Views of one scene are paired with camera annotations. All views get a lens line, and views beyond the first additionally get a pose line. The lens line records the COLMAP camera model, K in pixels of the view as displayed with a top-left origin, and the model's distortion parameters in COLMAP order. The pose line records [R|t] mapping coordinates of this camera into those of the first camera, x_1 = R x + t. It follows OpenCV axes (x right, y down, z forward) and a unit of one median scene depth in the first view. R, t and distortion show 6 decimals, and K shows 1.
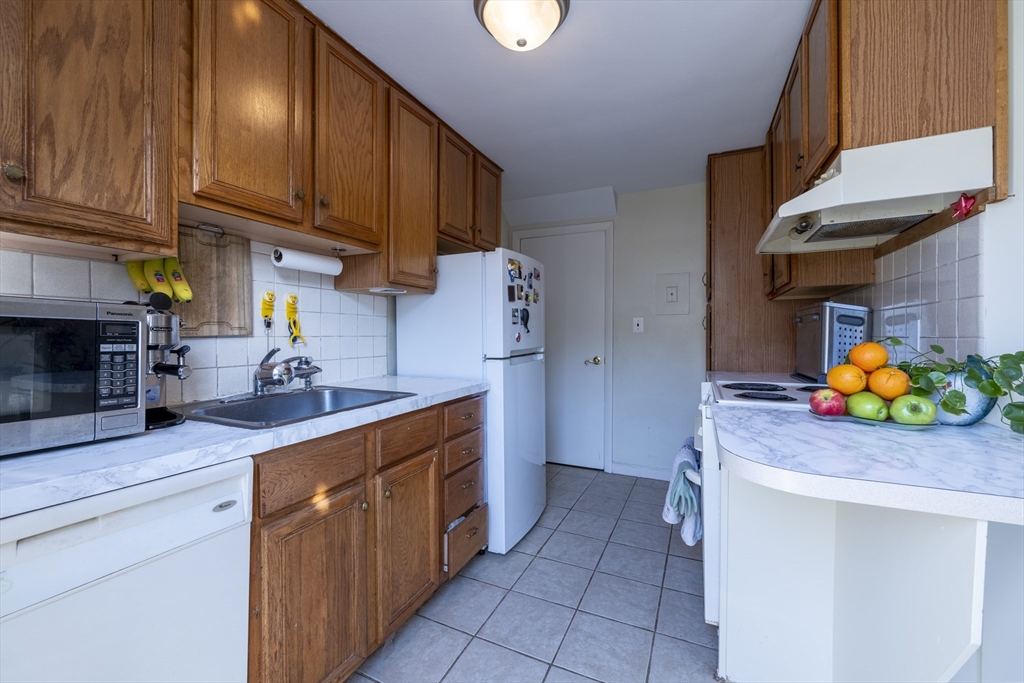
lens RADIAL K [[399.7, 0, 515.6], [0, 399.7, 338.8], [0, 0, 1]] dist [-0.001174, 0.000151]
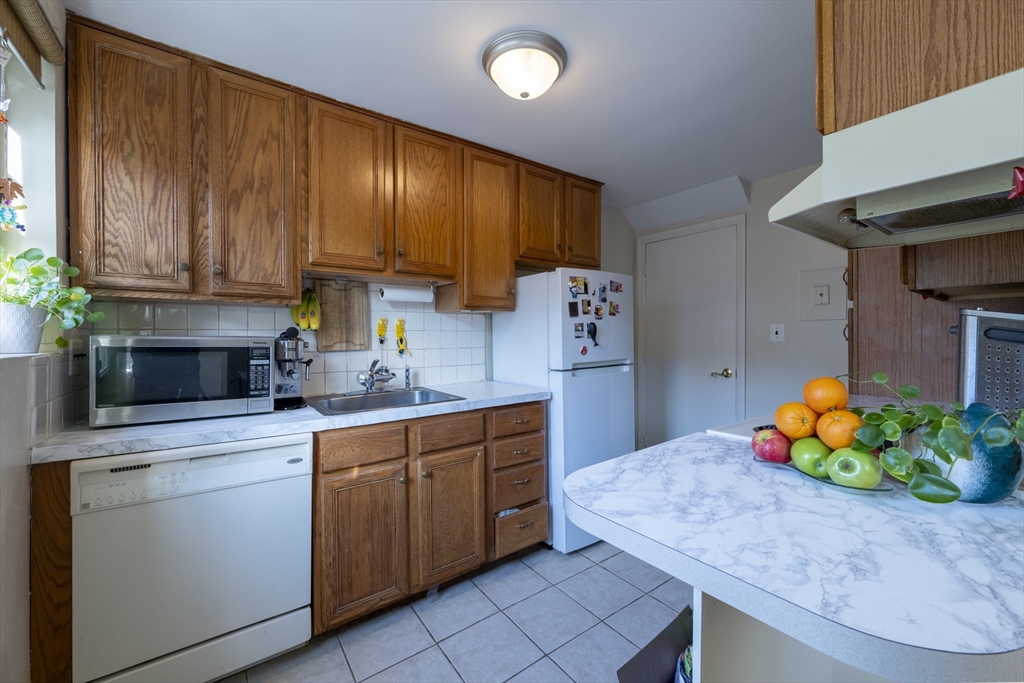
lens RADIAL K [[399.7, 0, 516.0], [0, 399.7, 339.1], [0, 0, 1]] dist [-0.001174, 0.000151]
pose [[0.878559, -0.000359, -0.477634, 0.548303], [-0.000148, 0.999999, -0.001023, -0.050594], [0.477634, 0.000970, 0.878559, -0.003561]]
